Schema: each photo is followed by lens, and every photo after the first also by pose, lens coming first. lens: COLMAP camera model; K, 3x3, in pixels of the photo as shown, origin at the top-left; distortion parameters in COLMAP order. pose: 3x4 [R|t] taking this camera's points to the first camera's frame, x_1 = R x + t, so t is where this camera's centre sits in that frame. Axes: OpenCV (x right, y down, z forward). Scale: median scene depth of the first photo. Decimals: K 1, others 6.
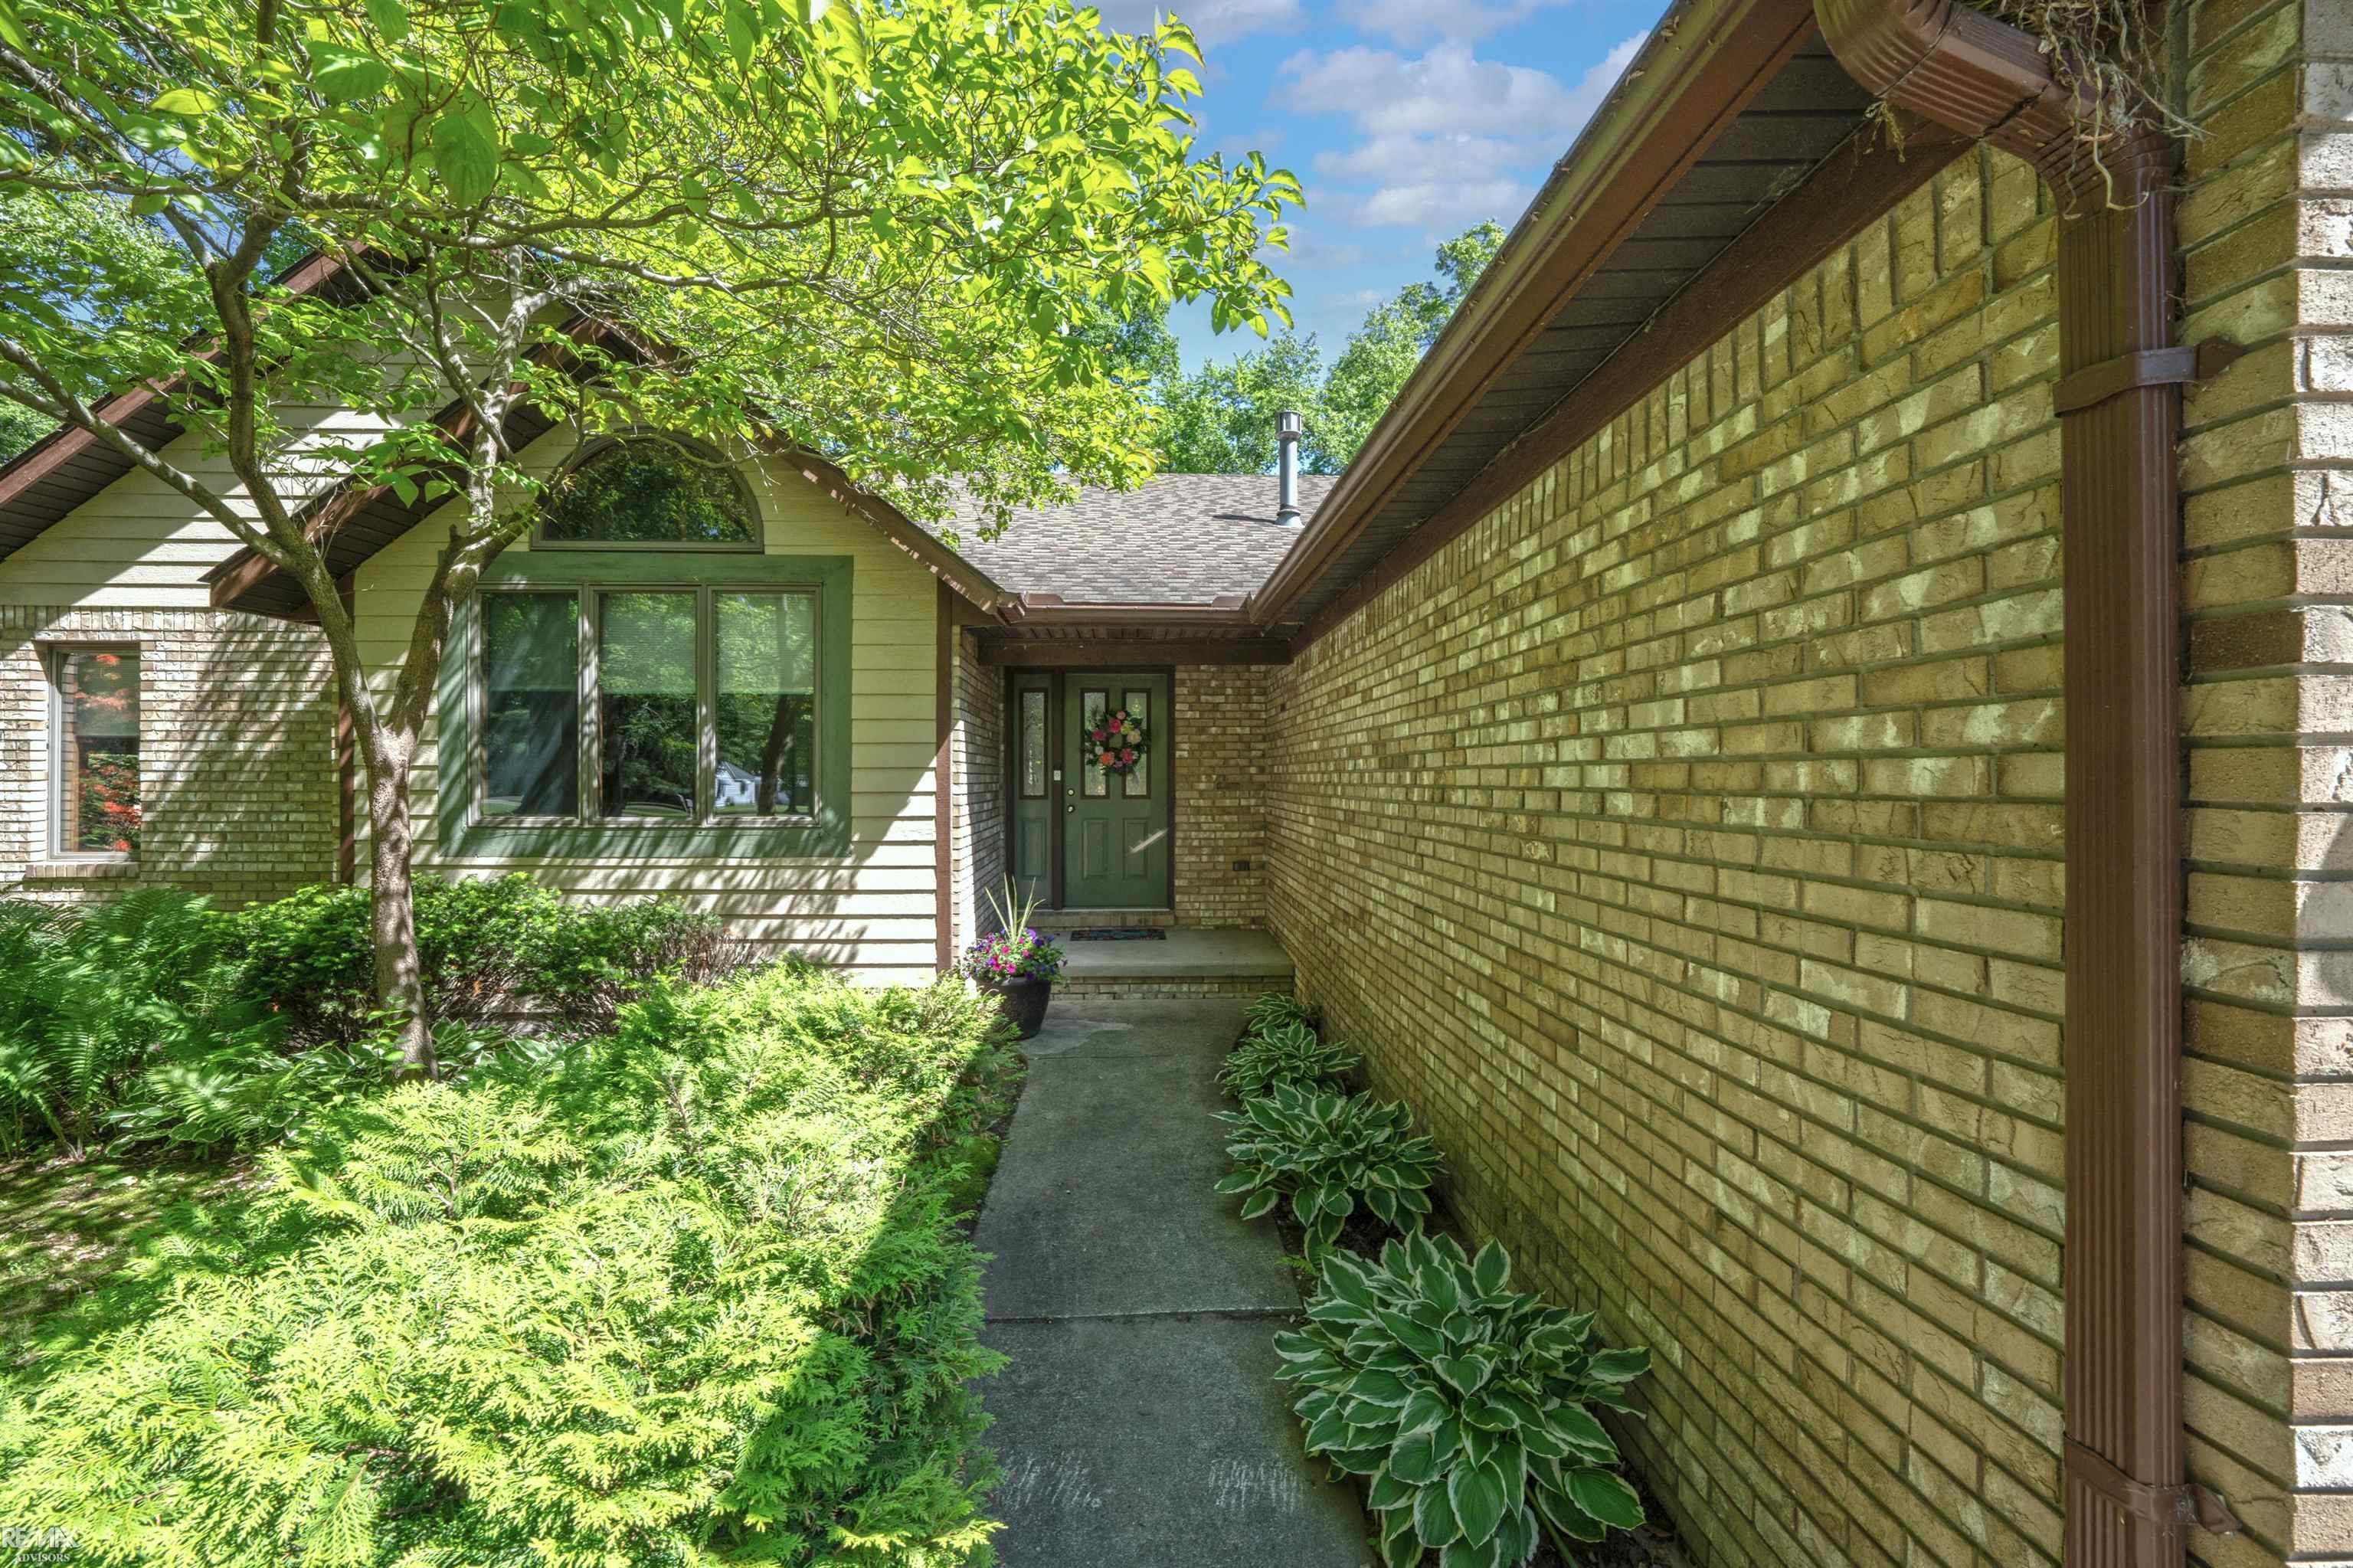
lens RADIAL K [[856.3, 0, 1181.2], [0, 856.3, 771.9], [0, 0, 1]] dist [-0.013243, 0.002692]
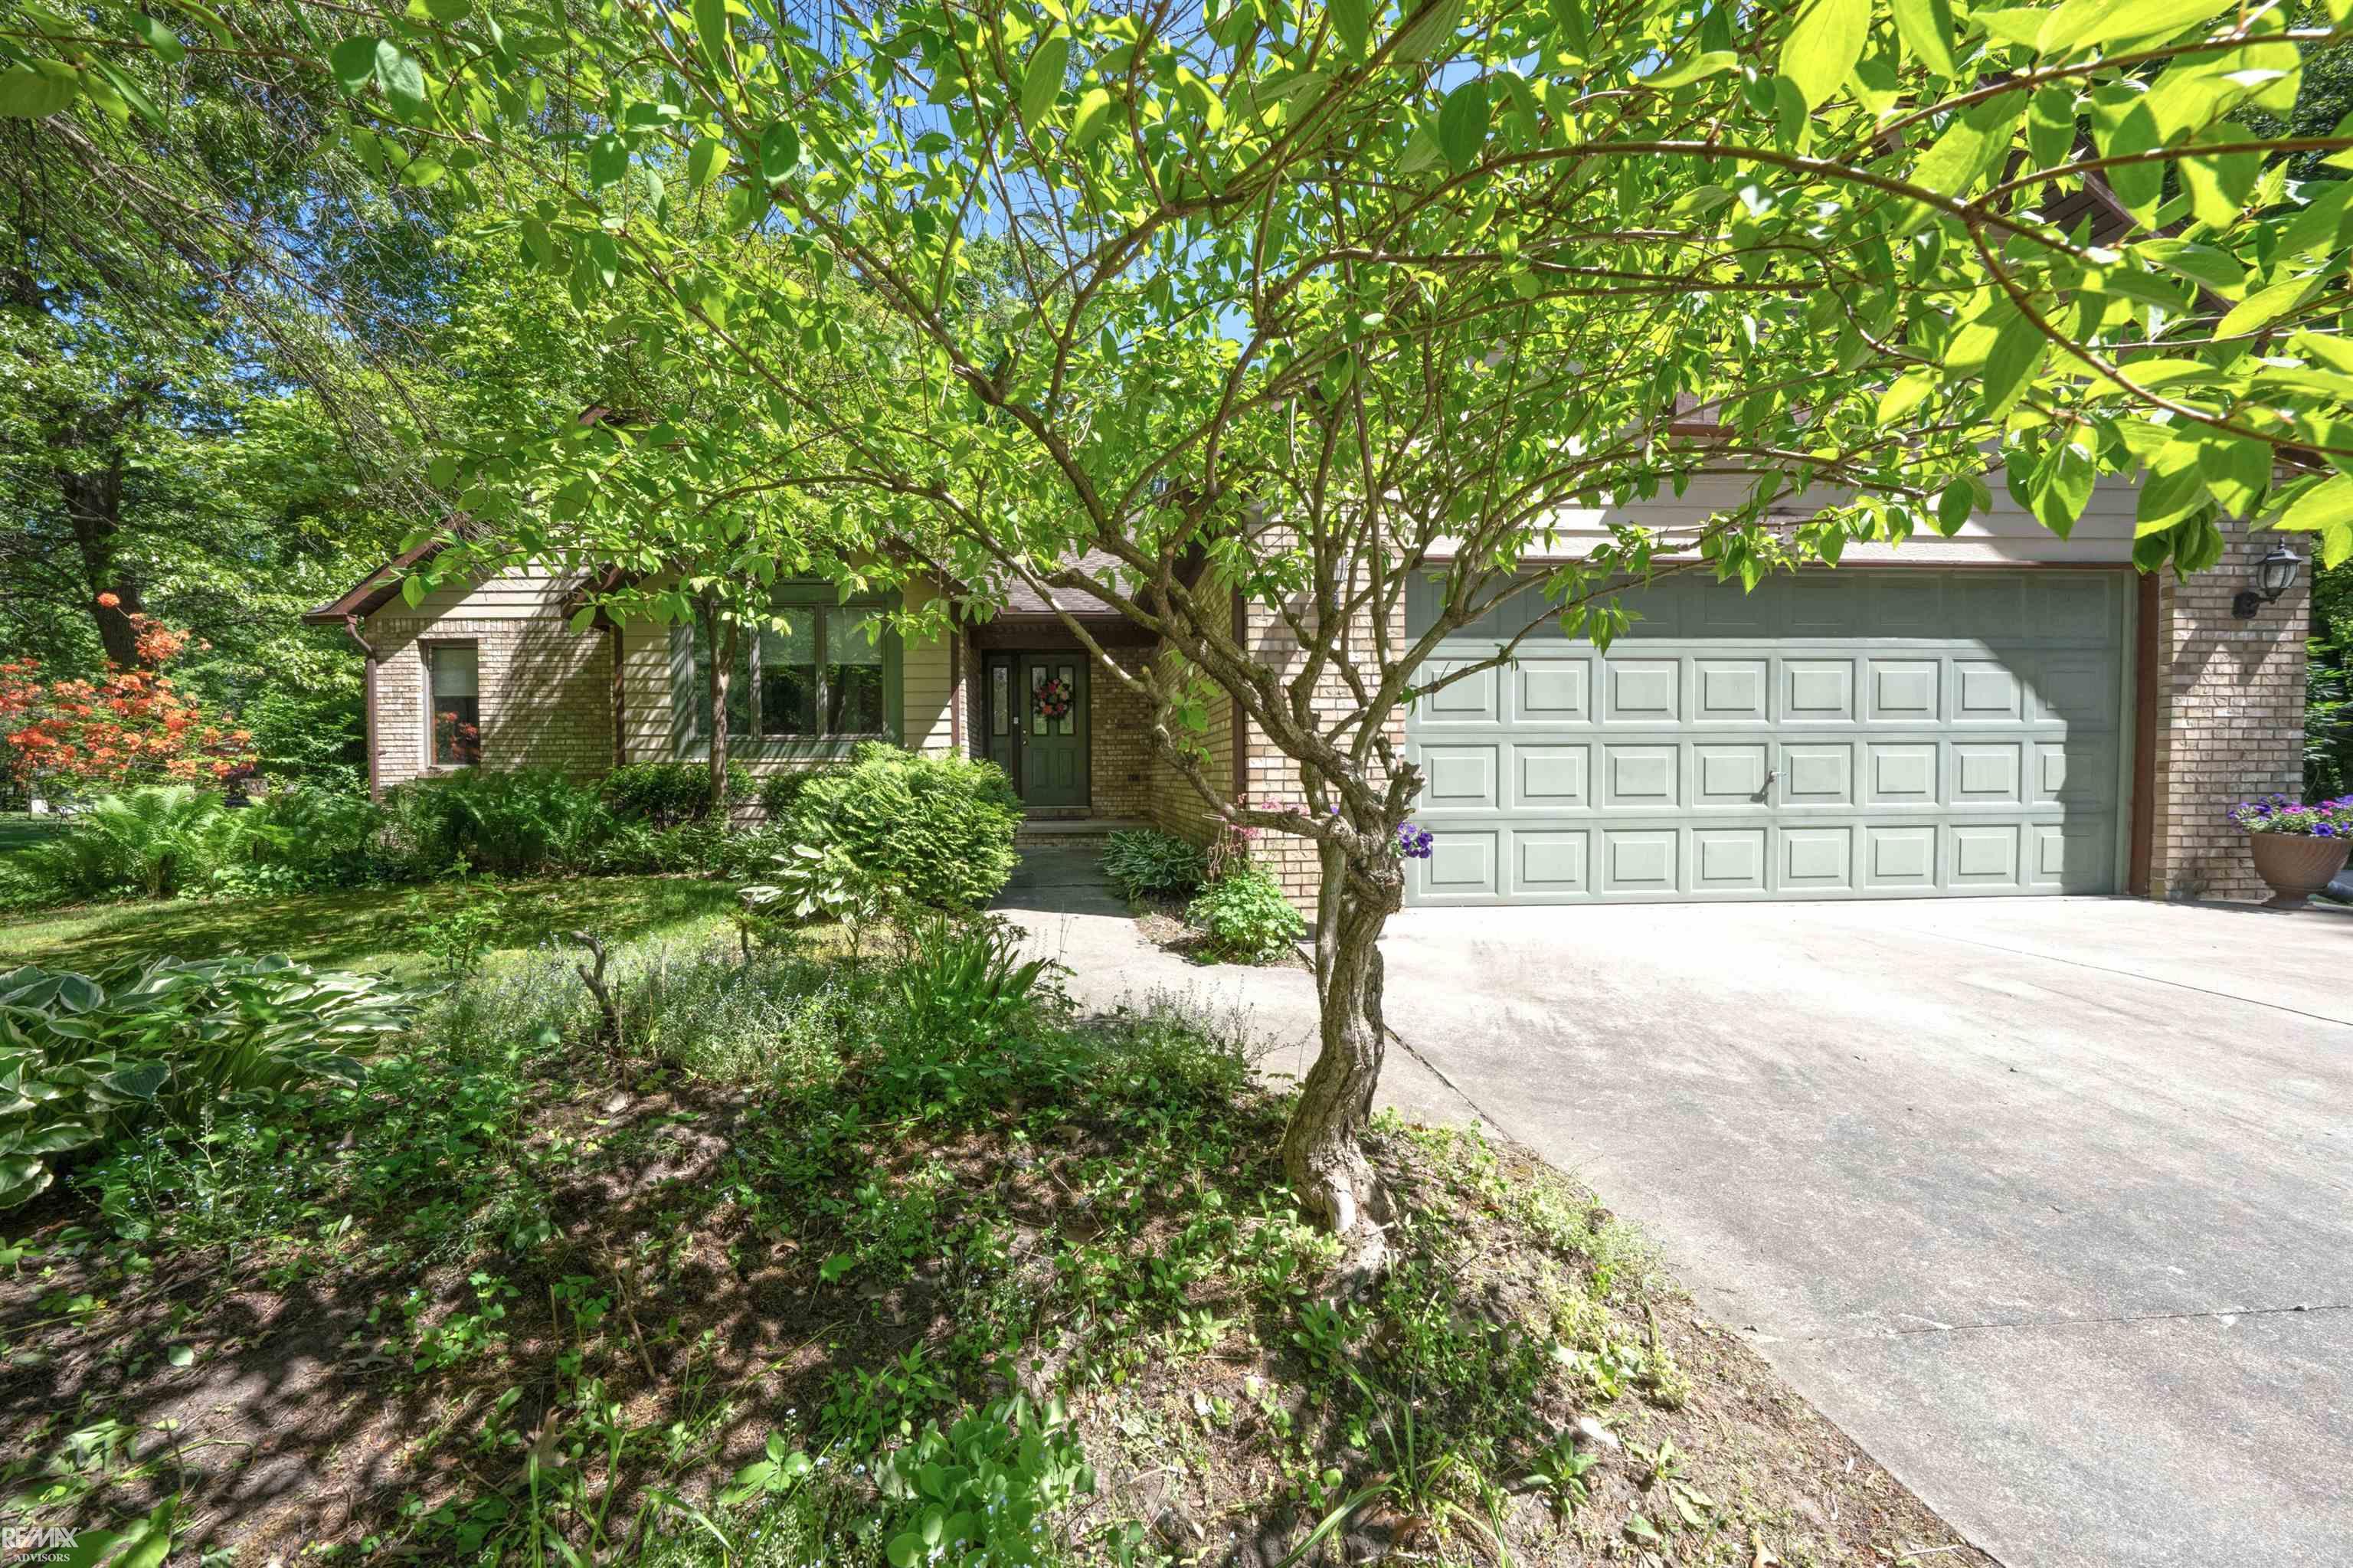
lens RADIAL K [[856.3, 0, 1127.8], [0, 856.3, 807.3], [0, 0, 1]] dist [-0.013243, 0.002692]
pose [[0.999905, -0.011523, 0.007588, 0.060044], [0.011210, 0.999135, 0.040048, 0.132174], [-0.008043, -0.039960, 0.999169, -0.740057]]
